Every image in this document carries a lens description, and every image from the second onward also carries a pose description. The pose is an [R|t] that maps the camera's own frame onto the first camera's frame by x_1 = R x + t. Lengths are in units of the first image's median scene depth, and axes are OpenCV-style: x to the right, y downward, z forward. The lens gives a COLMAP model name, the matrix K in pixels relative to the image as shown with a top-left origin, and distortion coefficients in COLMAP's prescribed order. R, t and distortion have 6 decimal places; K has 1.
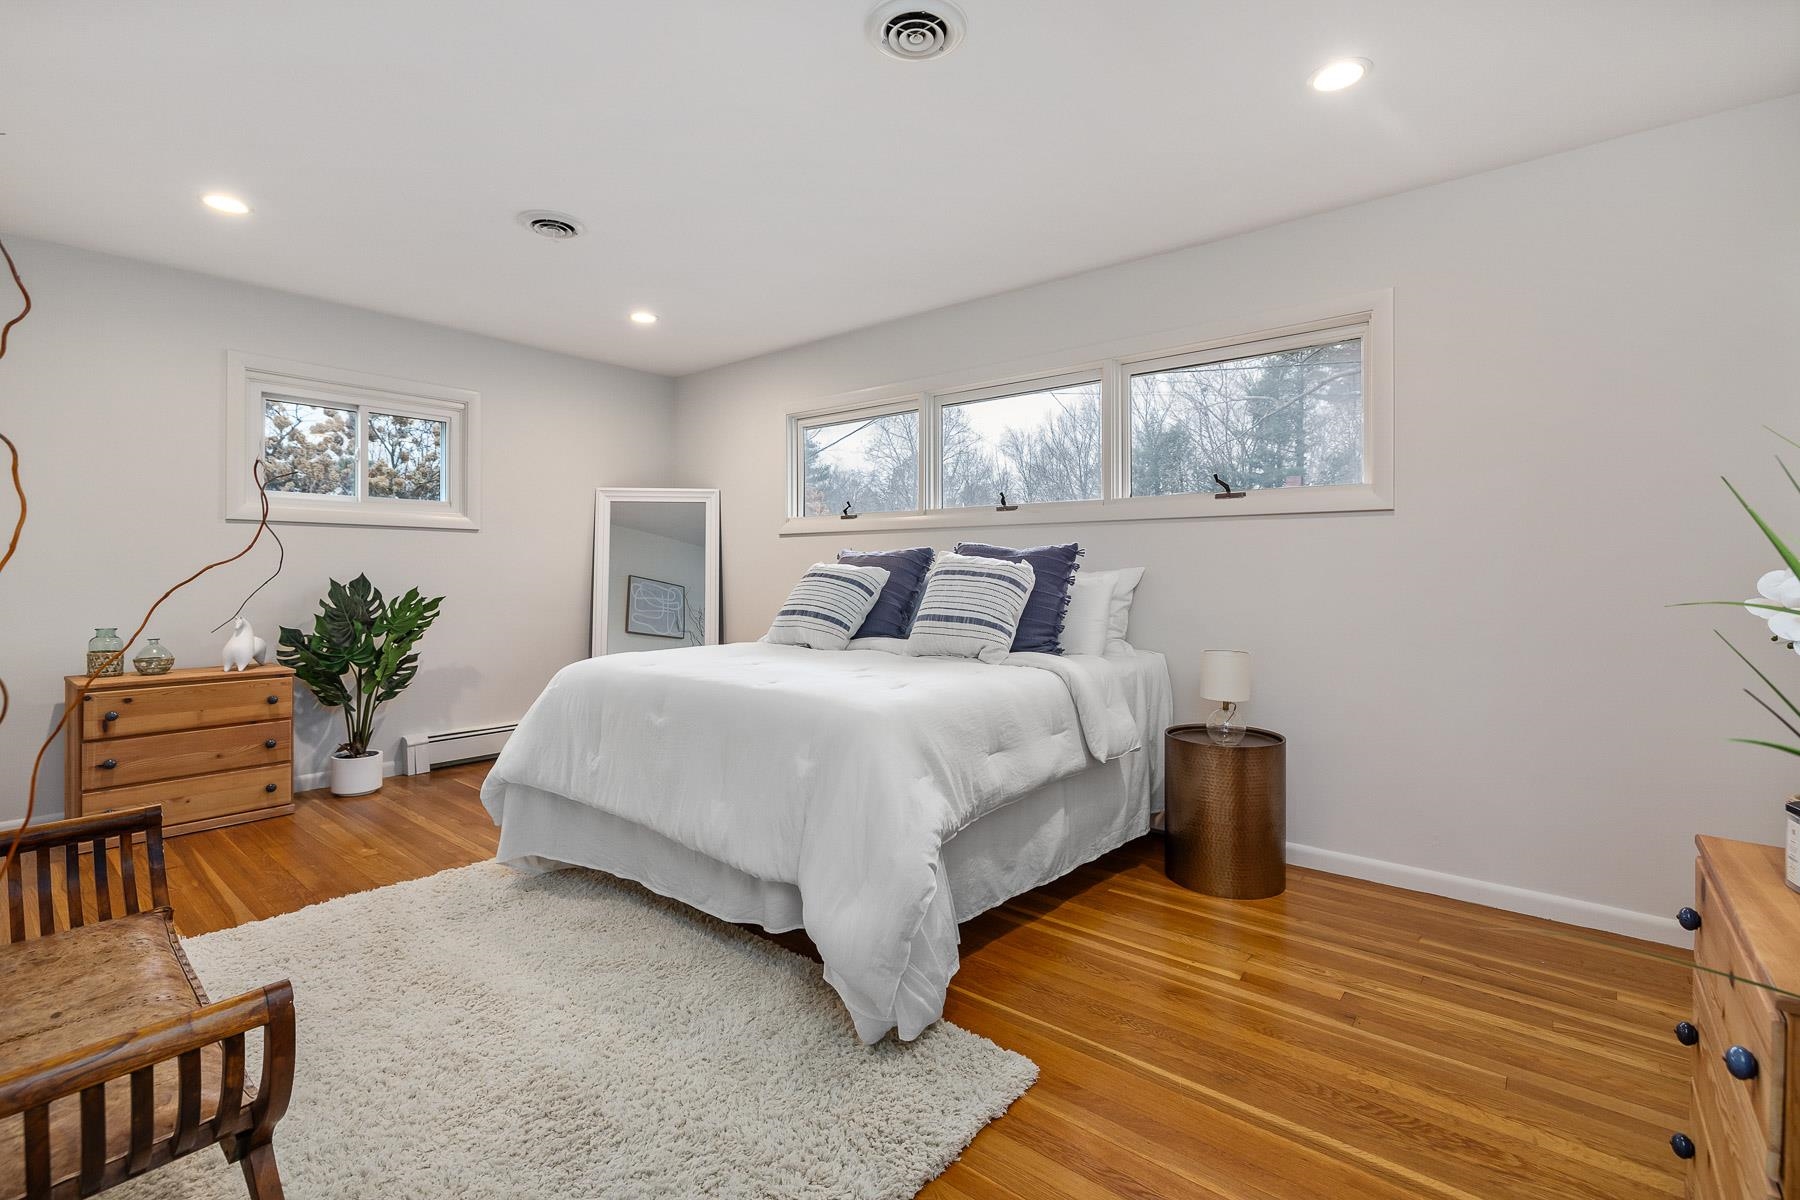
lens RADIAL K [[796.3, 0, 903.8], [0, 796.3, 571.2], [0, 0, 1]] dist [-0.021480, 0.000008]
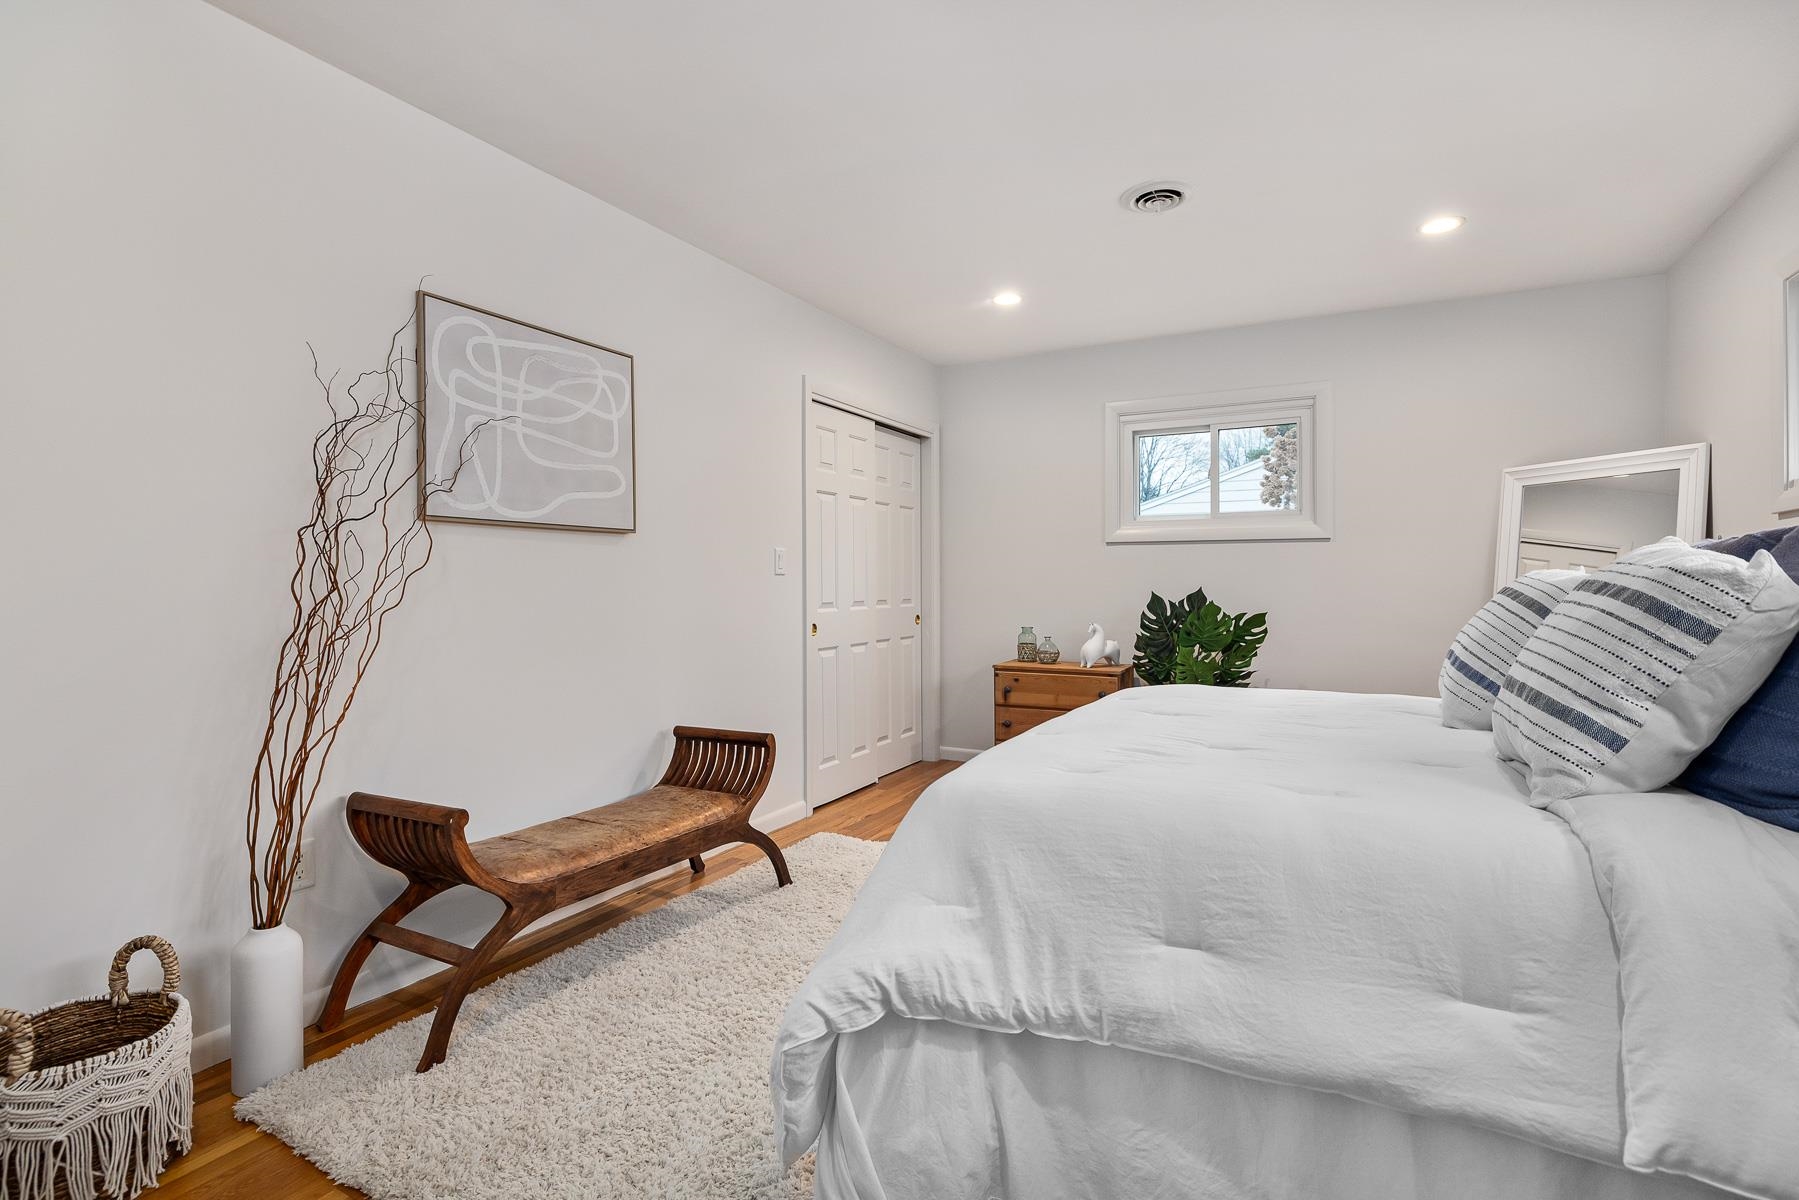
lens RADIAL K [[842.4, 0, 899.5], [0, 842.4, 600.0], [0, 0, 1]] dist [-0.001958, -0.000023]
pose [[0.214289, 0.015892, -0.976641, 0.368828], [-0.000589, 0.999870, 0.016141, 0.002093], [0.976770, -0.002883, 0.214270, 0.447028]]
